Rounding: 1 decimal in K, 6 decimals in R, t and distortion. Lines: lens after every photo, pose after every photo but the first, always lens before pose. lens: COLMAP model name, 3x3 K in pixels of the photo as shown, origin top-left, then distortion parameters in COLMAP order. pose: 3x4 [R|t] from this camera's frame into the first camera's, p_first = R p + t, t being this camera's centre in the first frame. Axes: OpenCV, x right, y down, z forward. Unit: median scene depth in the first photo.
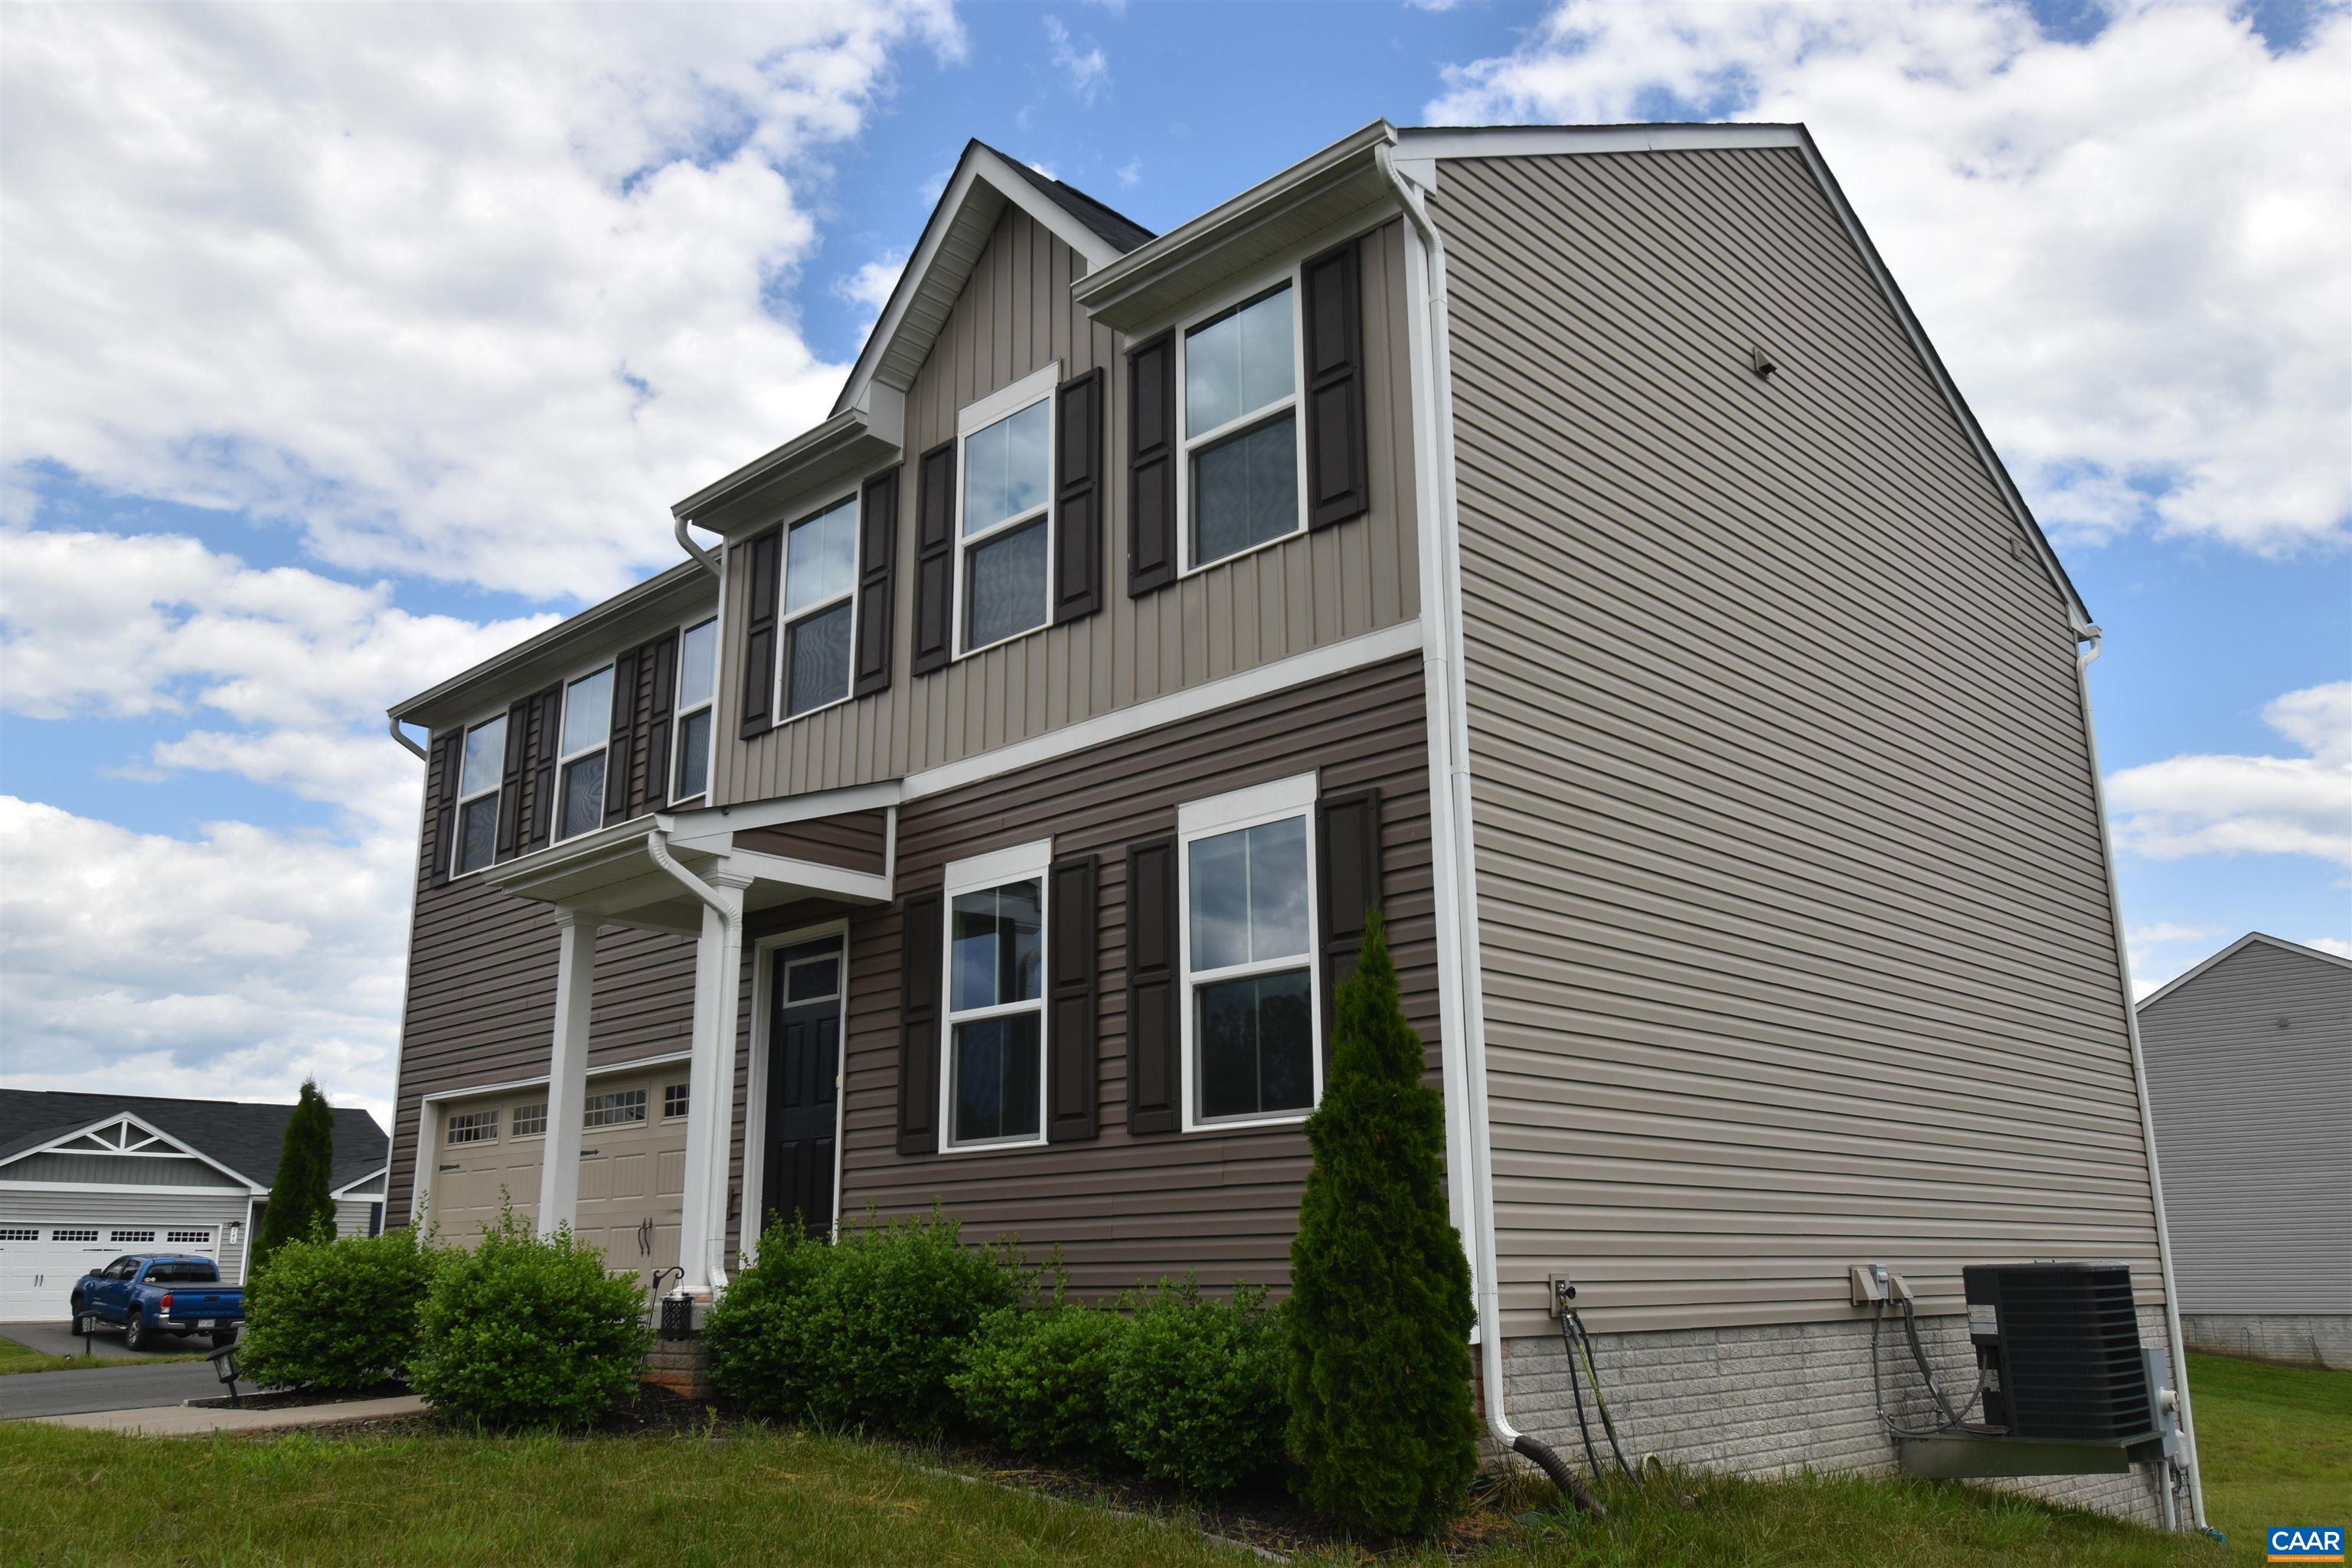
lens RADIAL K [[1914.4, 0, 1174.1], [0, 1914.4, 824.3], [0, 0, 1]] dist [-0.004812, -0.005065]
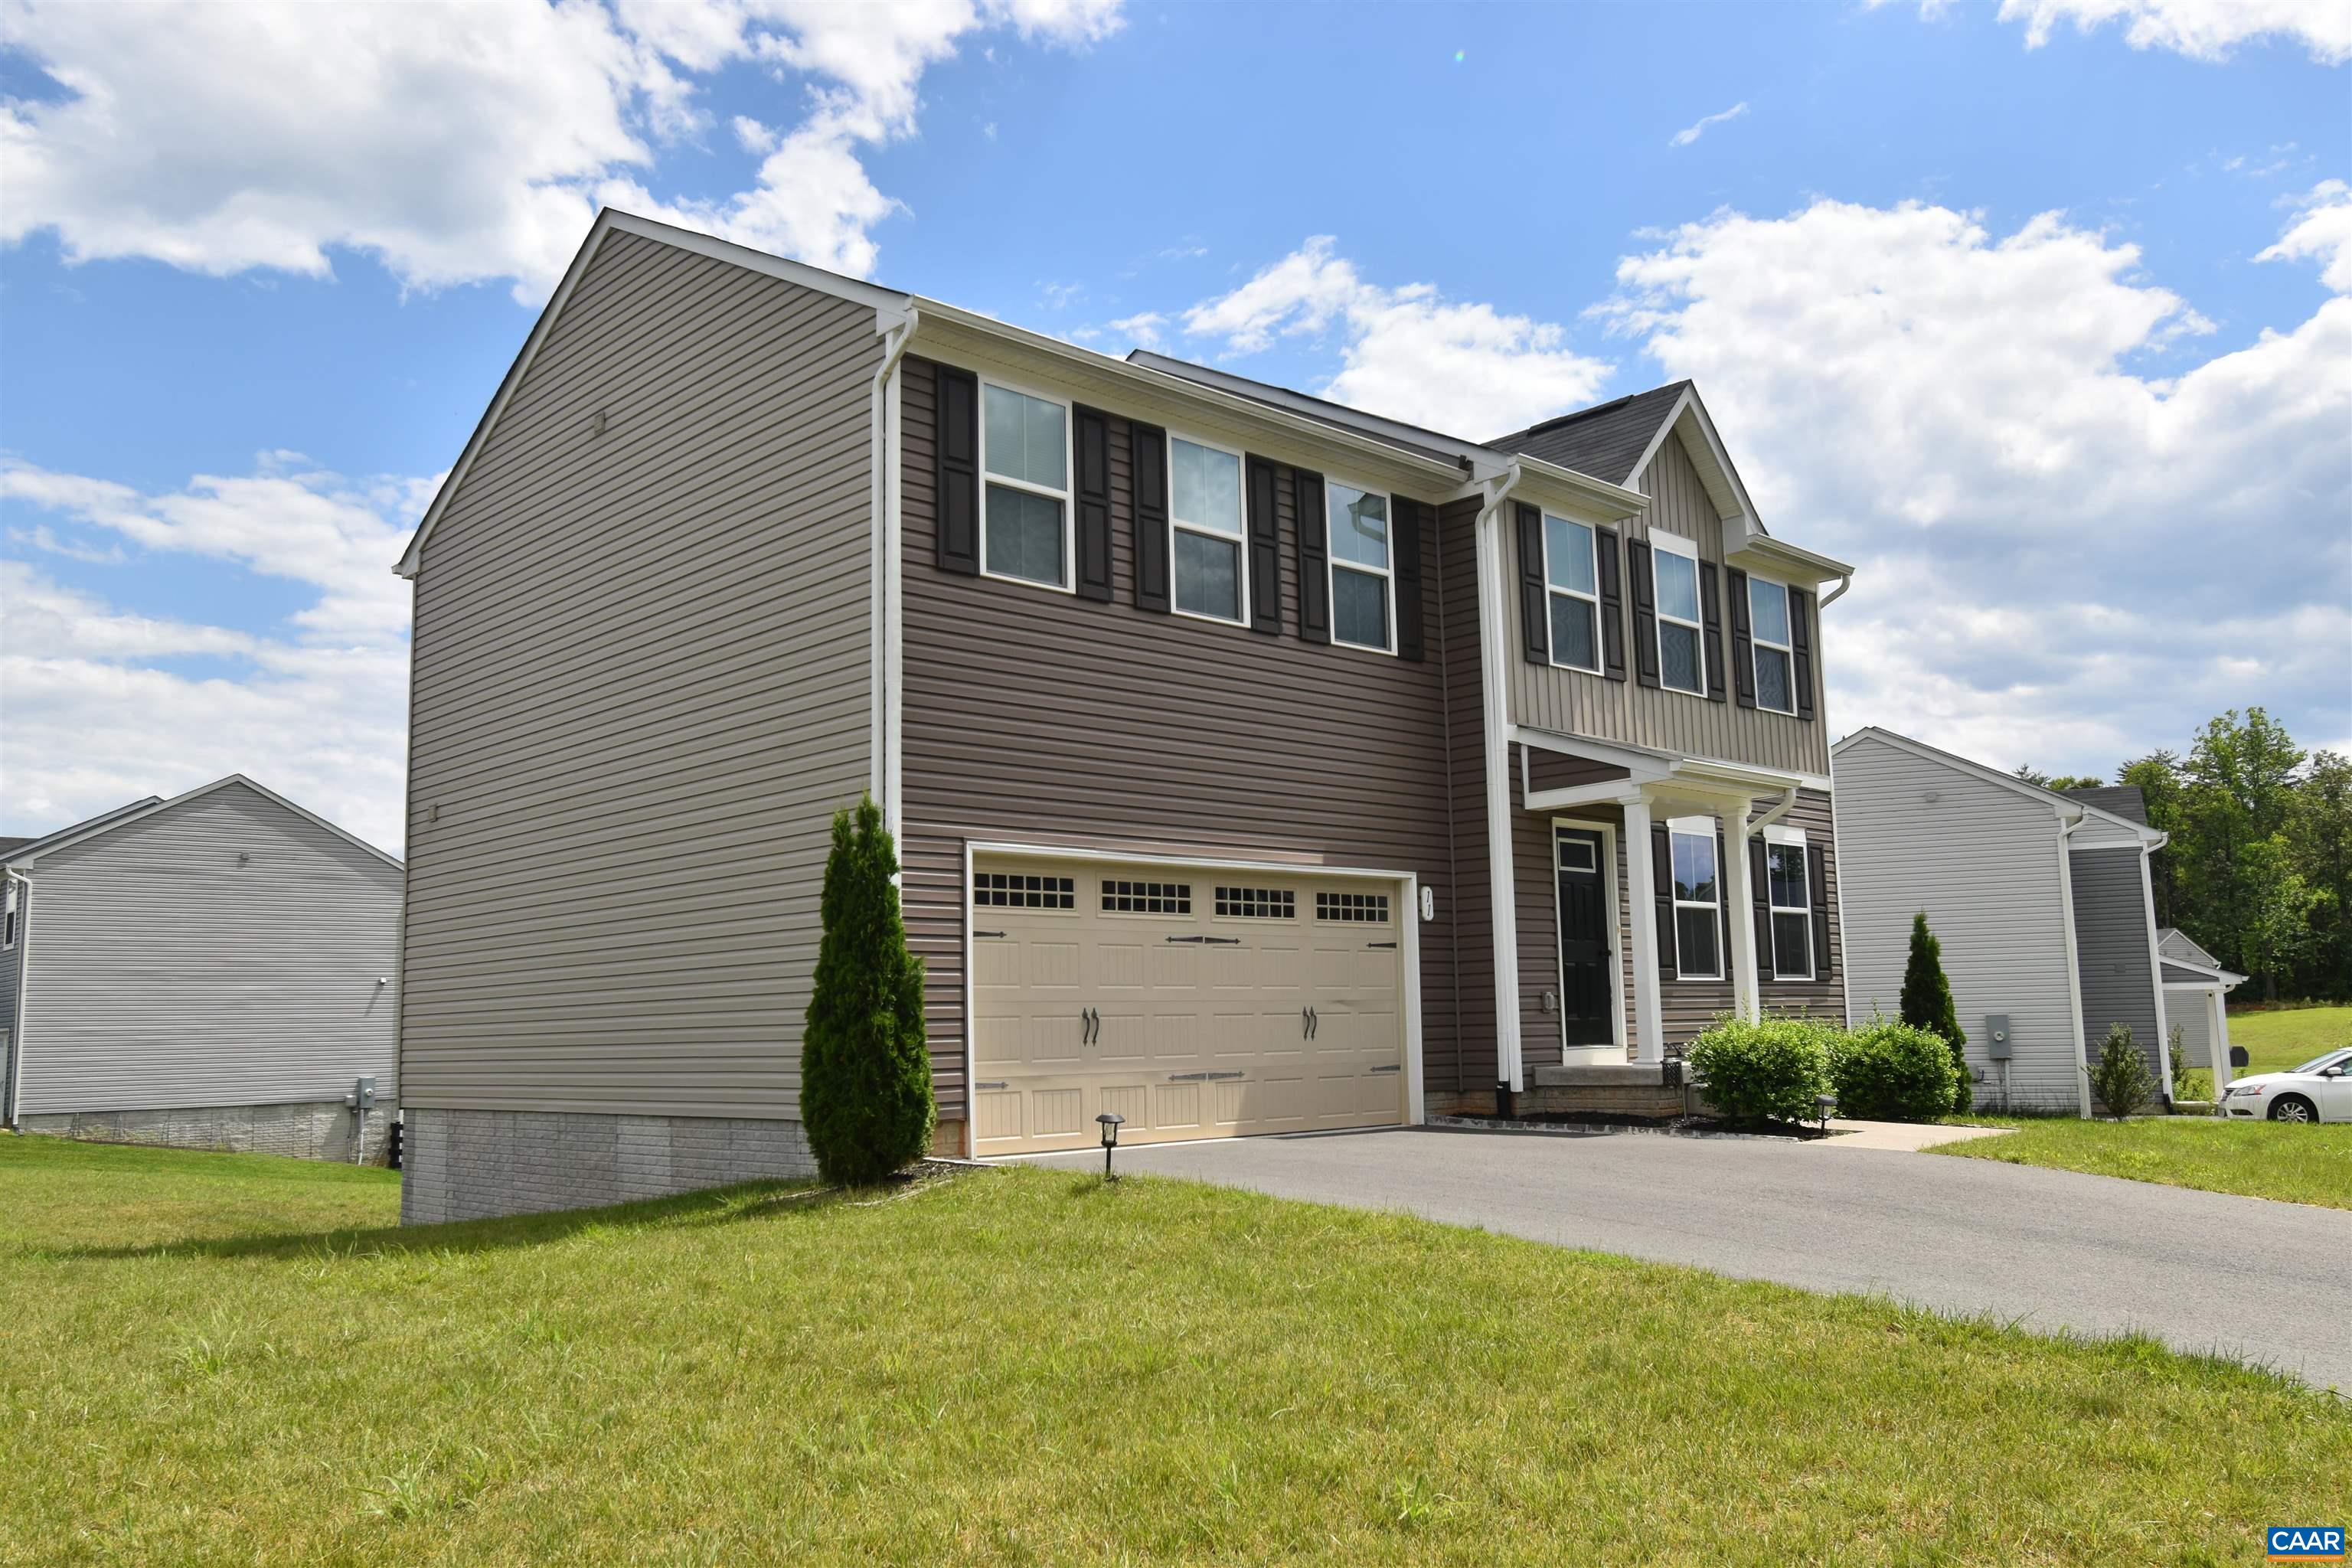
lens RADIAL K [[1817.6, 0, 1176.0], [0, 1817.6, 784.0], [0, 0, 1]] dist [-0.000872, -0.000561]
pose [[0.030108, 0.144414, 0.989059, -1.744042], [-0.212454, 0.967822, -0.134846, 0.309158], [-0.976707, -0.206069, 0.059820, 1.341217]]
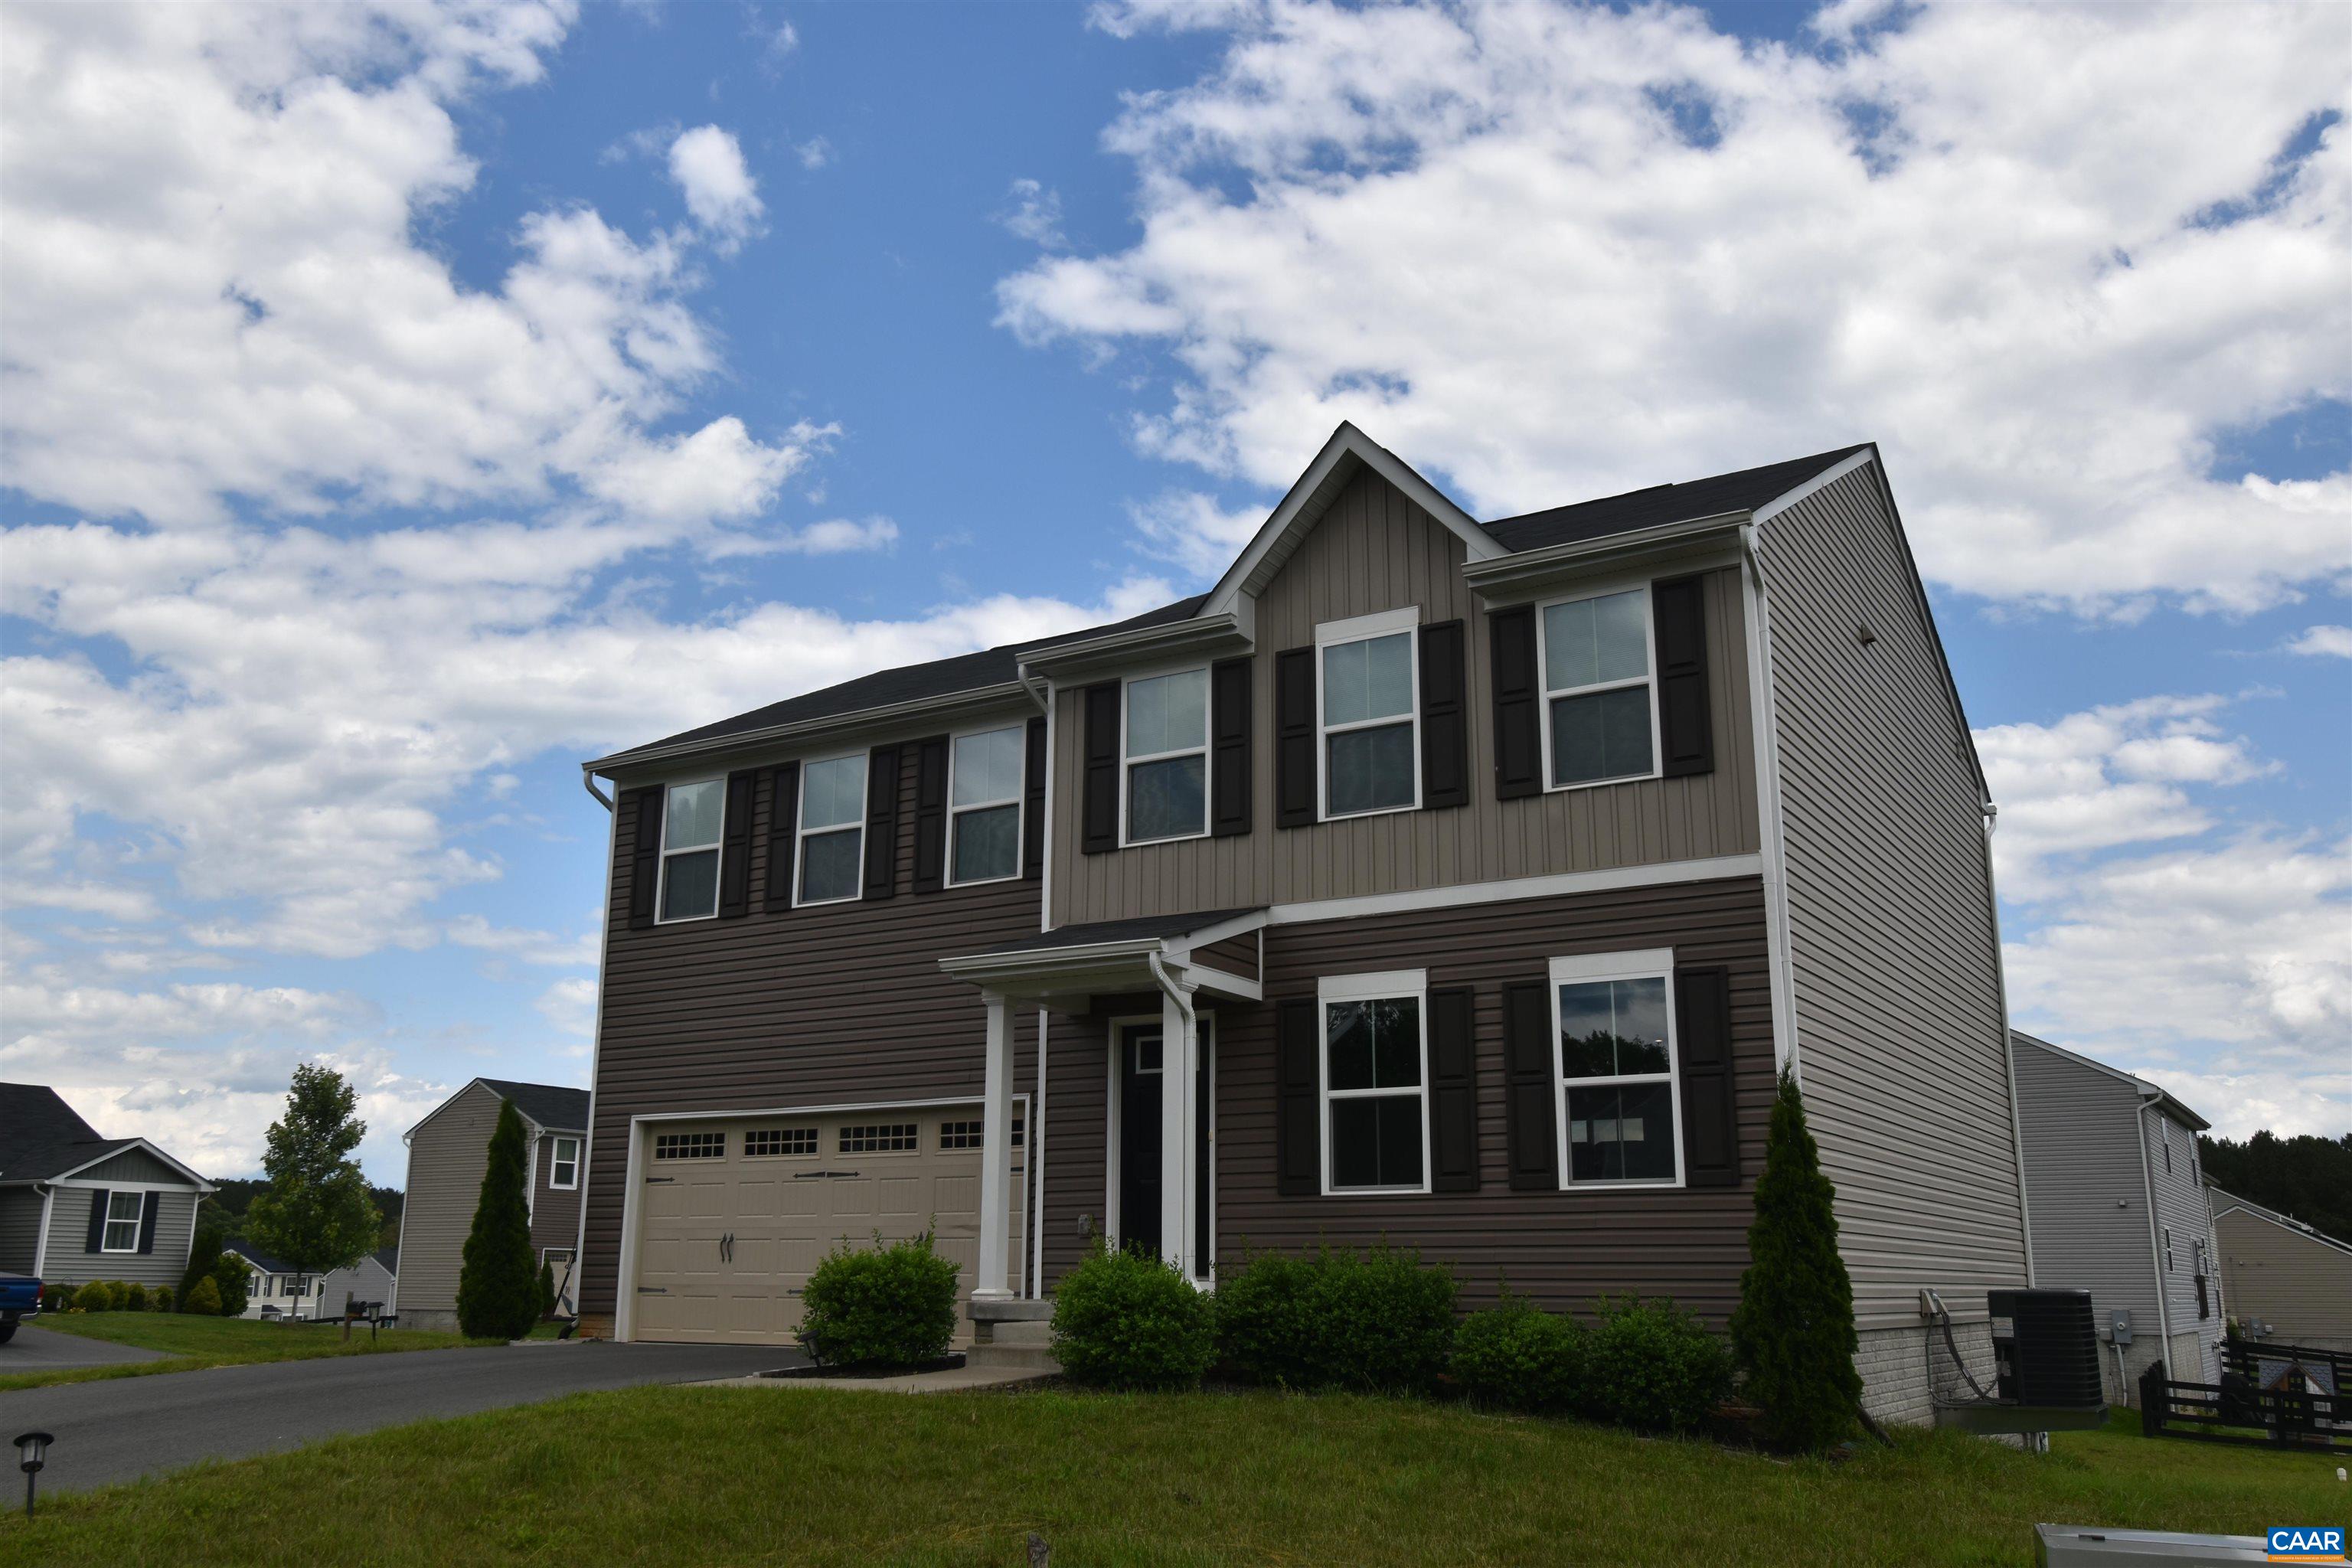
lens RADIAL K [[1963.7, 0, 1176.0], [0, 1963.7, 784.0], [0, 0, 1]] dist [-0.017974, -0.007618]
pose [[0.973431, 0.073863, 0.216741, -0.528054], [-0.069711, 0.997209, -0.026750, -0.071540], [-0.218112, 0.010930, 0.975863, -0.326402]]
